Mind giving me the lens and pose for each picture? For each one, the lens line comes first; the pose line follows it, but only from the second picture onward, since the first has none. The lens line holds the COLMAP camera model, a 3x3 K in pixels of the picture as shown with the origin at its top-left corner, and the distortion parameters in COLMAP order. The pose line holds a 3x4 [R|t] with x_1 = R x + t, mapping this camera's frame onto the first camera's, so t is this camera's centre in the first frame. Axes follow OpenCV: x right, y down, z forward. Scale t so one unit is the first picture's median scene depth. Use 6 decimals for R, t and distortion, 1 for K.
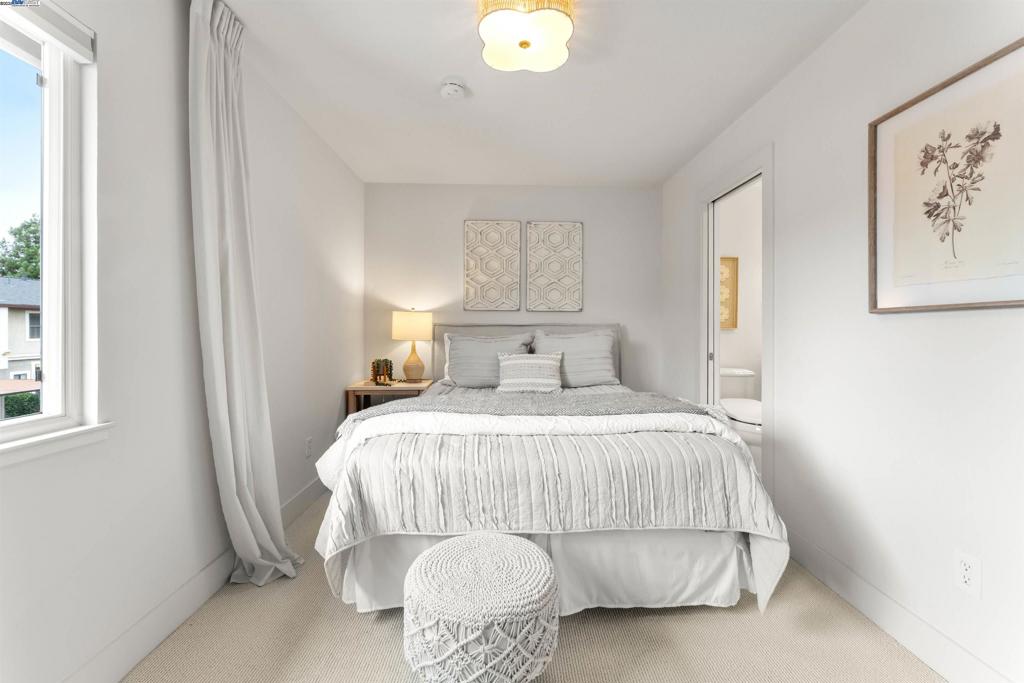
lens RADIAL K [[420.8, 0, 517.9], [0, 420.8, 329.3], [0, 0, 1]] dist [-0.000750, -0.000063]
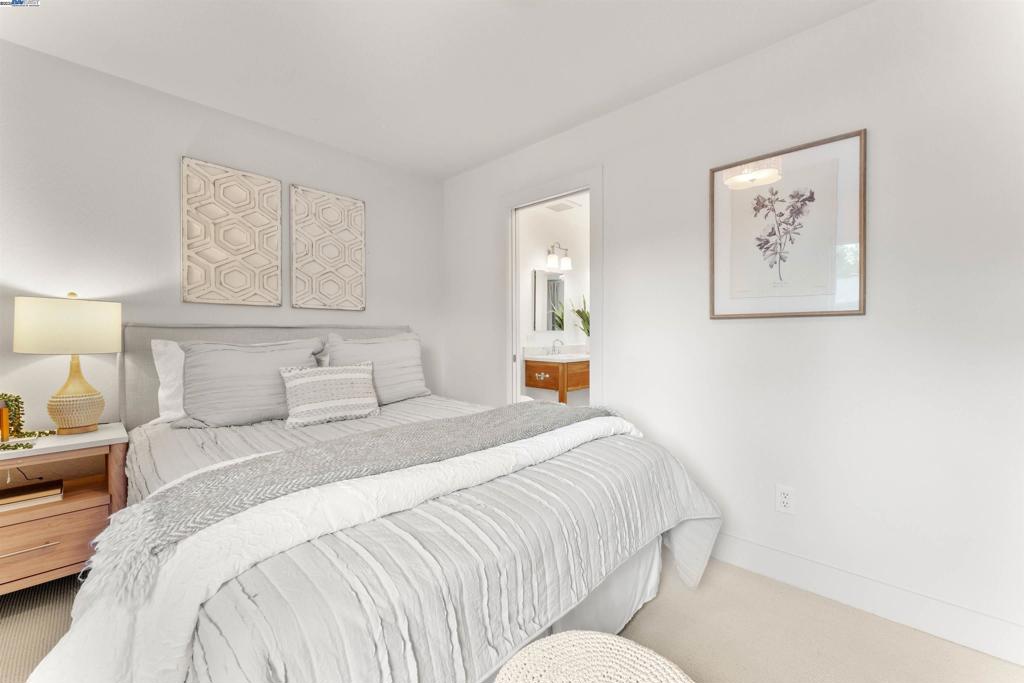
lens RADIAL K [[410.0, 0, 512.8], [0, 410.0, 340.1], [0, 0, 1]] dist [-0.000485, -0.000060]
pose [[0.714962, -0.014998, 0.699003, -0.406333], [0.003445, 0.999833, 0.017928, 0.002540], [-0.699155, -0.010410, 0.714894, 0.458800]]
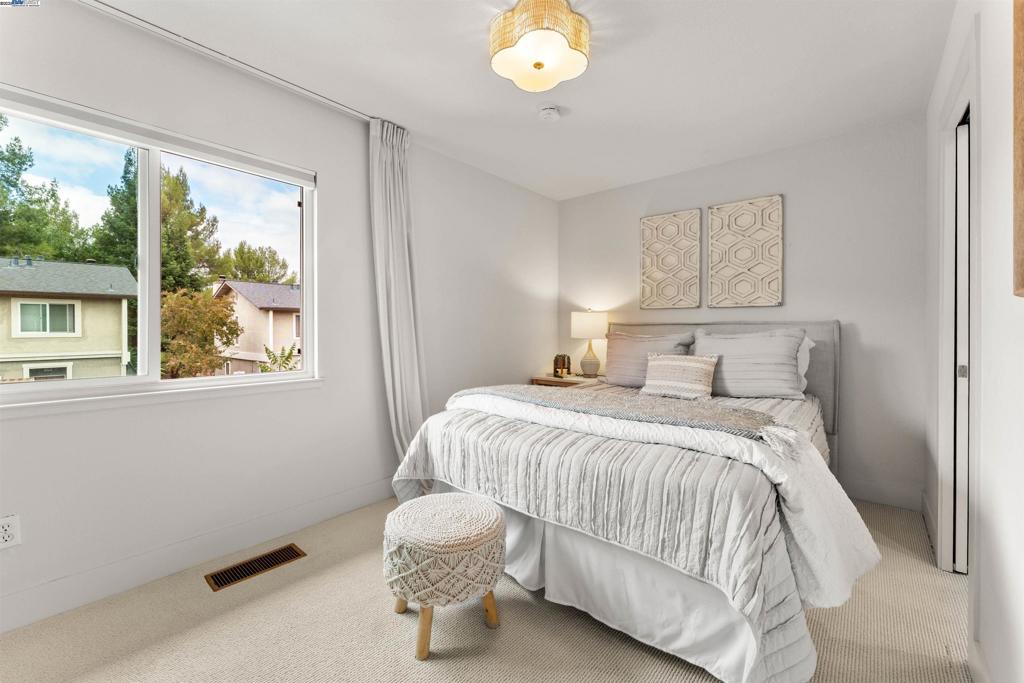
lens RADIAL K [[415.6, 0, 511.9], [0, 415.6, 330.3], [0, 0, 1]] dist [-0.001037, 0.000020]
pose [[0.735669, 0.001691, -0.677339, 0.624800], [0.000221, 0.999996, 0.002737, 0.003384], [0.677341, -0.002163, 0.735666, 0.146745]]
